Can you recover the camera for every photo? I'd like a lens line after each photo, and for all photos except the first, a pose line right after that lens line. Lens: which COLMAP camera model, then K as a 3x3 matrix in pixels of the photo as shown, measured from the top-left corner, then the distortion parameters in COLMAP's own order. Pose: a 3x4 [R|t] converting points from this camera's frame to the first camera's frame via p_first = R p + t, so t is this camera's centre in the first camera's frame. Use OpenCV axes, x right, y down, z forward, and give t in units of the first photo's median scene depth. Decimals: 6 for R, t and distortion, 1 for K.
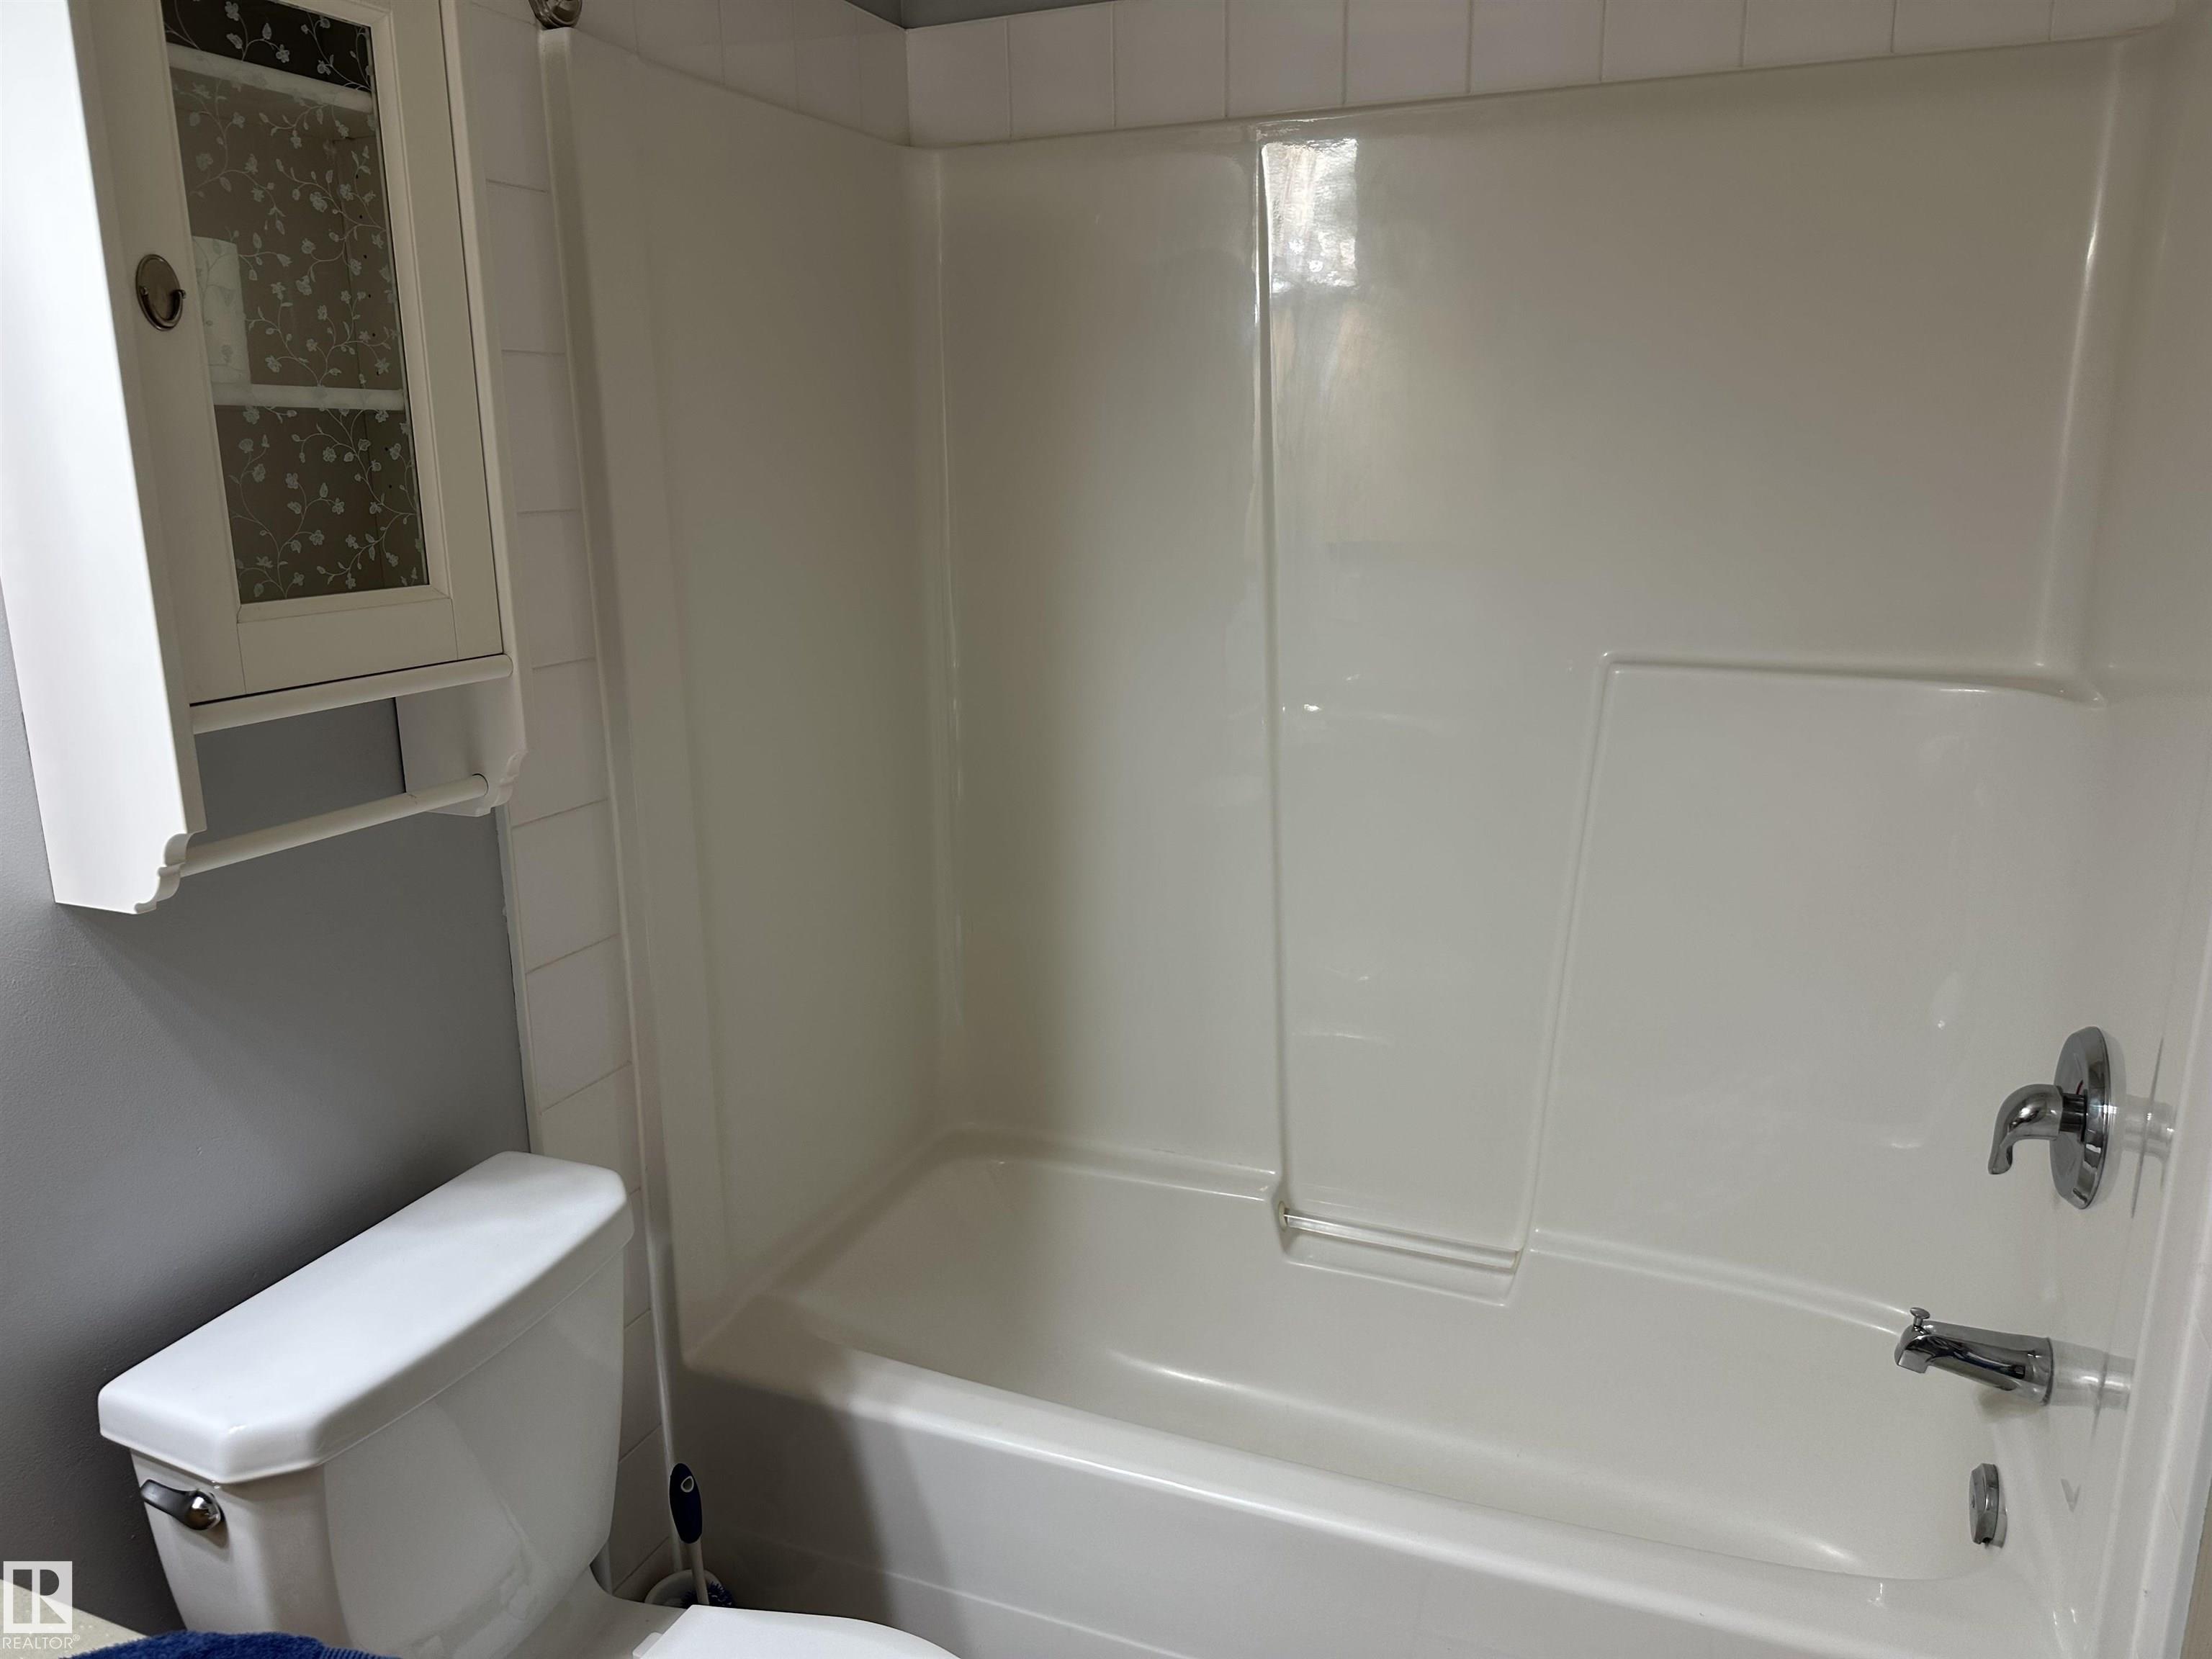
lens RADIAL K [[1578.5, 0, 1114.4], [0, 1578.5, 821.4], [0, 0, 1]] dist [0.054616, -0.052609]
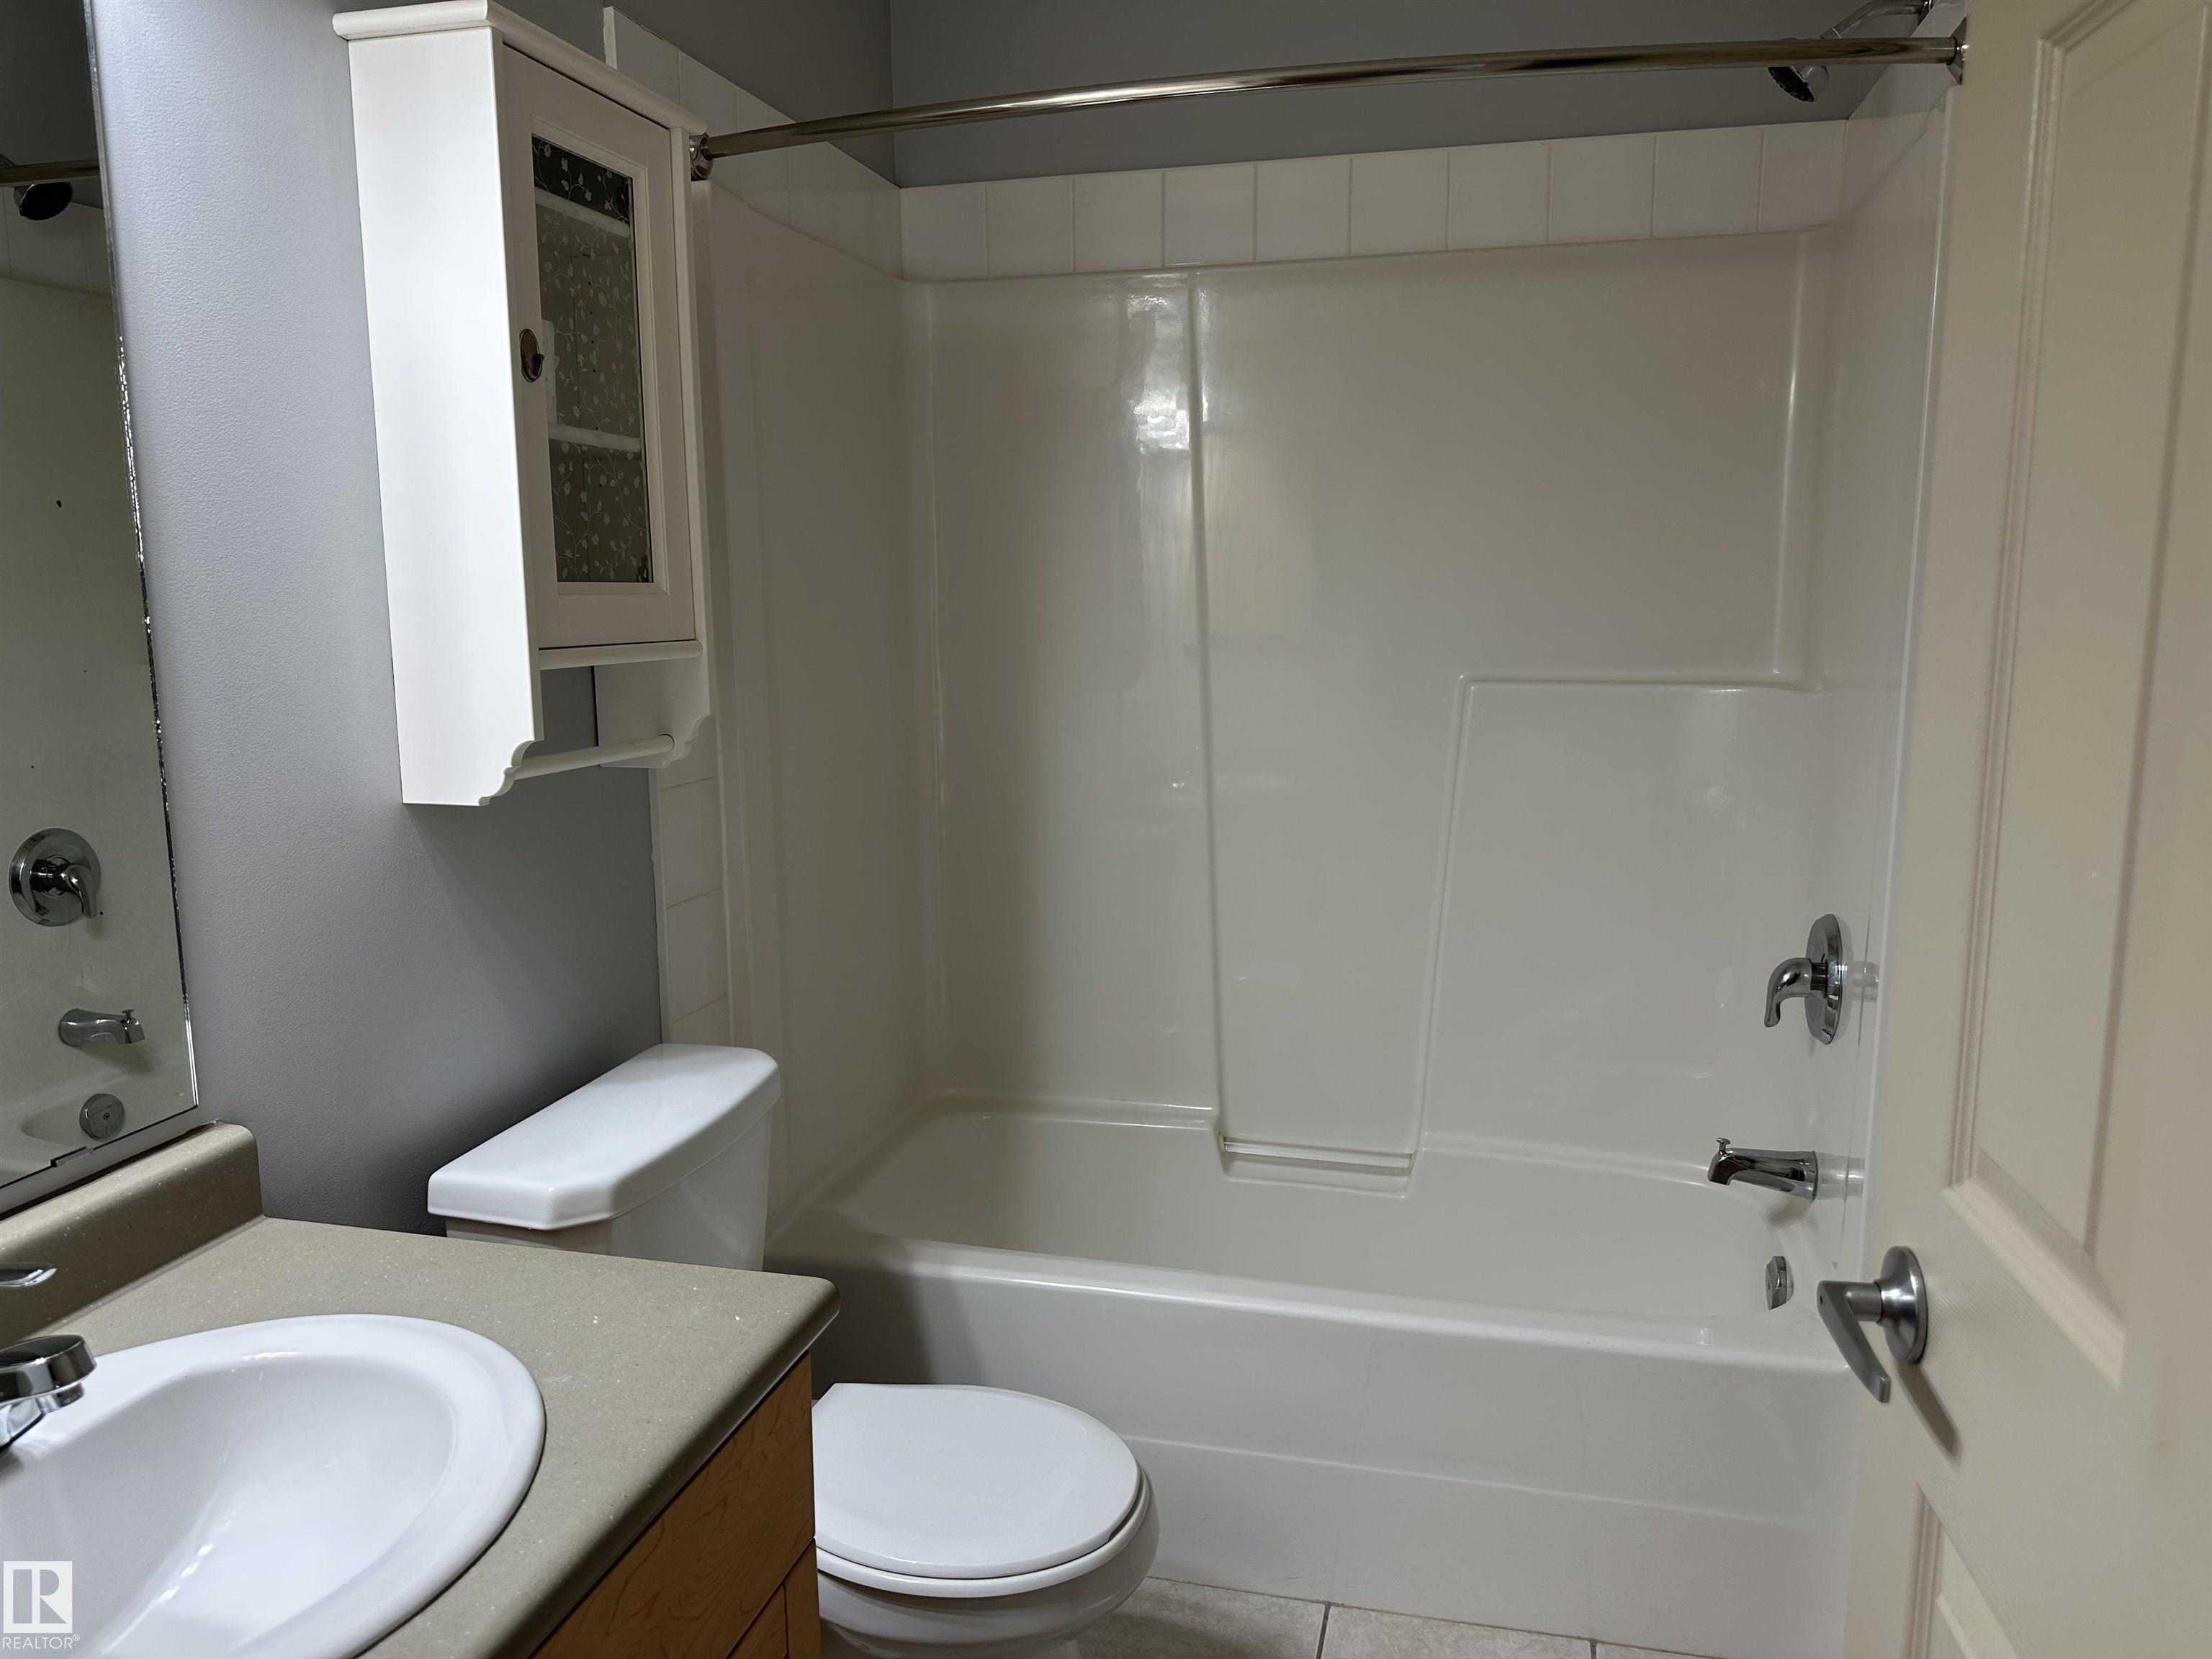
lens RADIAL K [[1578.5, 0, 1124.0], [0, 1578.5, 833.9], [0, 0, 1]] dist [0.054616, -0.052609]
pose [[0.990221, -0.016476, 0.138531, -0.184810], [0.027136, 0.996782, -0.075421, 0.141529], [-0.136842, 0.078442, 0.987482, -0.288378]]
